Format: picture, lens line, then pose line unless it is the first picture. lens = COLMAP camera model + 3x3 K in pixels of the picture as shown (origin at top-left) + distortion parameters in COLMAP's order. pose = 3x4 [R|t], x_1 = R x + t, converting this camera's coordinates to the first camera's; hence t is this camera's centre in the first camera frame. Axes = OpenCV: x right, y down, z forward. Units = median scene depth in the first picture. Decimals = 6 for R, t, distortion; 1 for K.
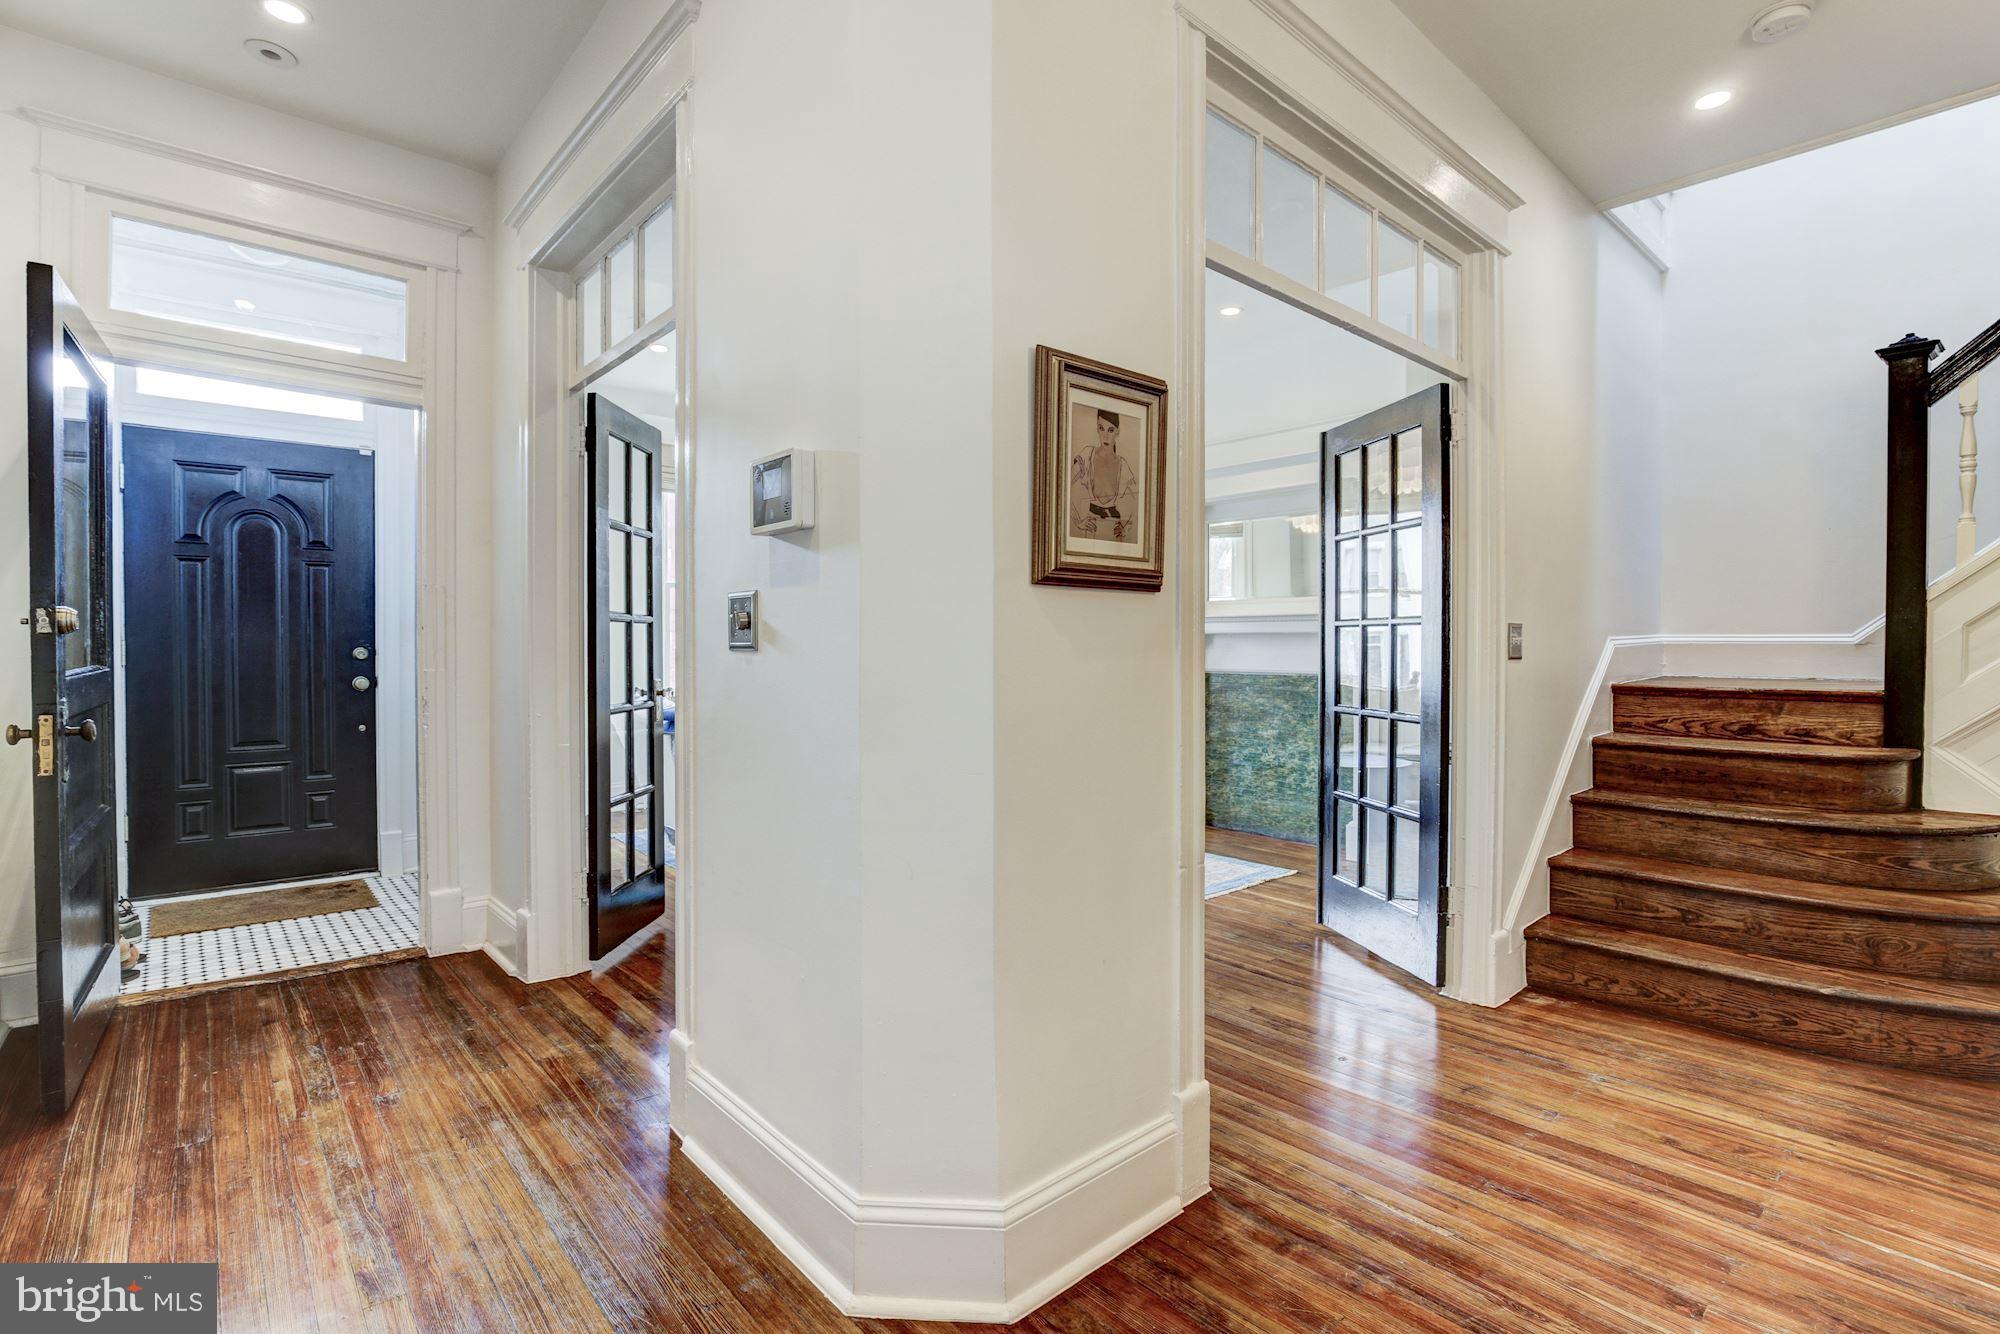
lens RADIAL K [[961.1, 0, 1000.0], [0, 961.1, 667.0], [0, 0, 1]] dist [0.000406, -0.000108]
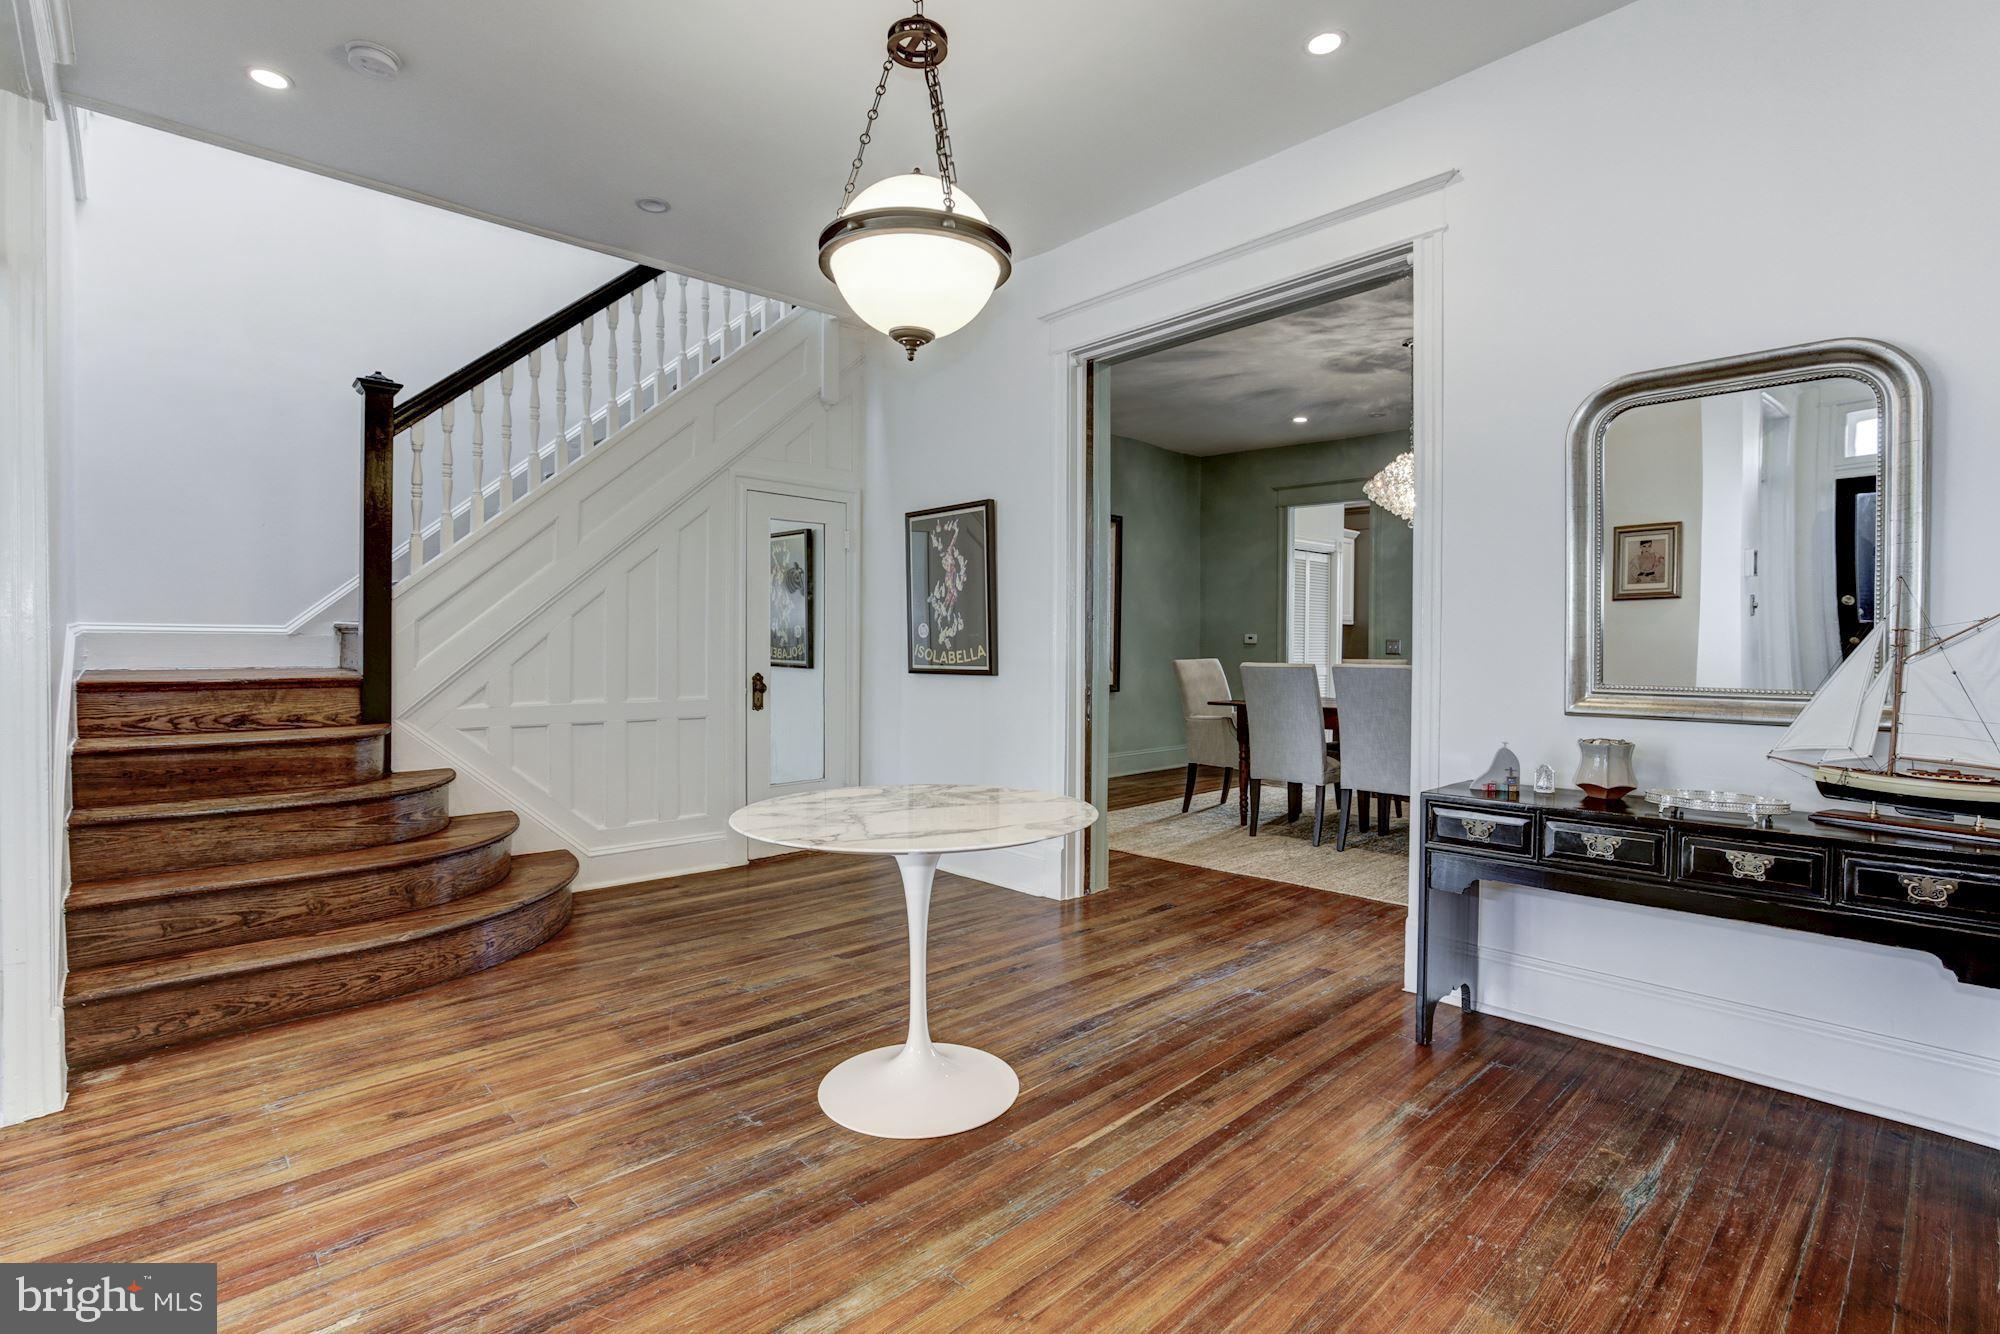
lens RADIAL K [[936.5, 0, 1000.0], [0, 936.5, 667.0], [0, 0, 1]] dist [-0.001196, 0.000229]
pose [[-0.008235, -0.024977, 0.999654, -0.220736], [0.016901, 0.999542, 0.025113, -0.001072], [-0.999823, 0.017102, -0.007809, 0.259913]]
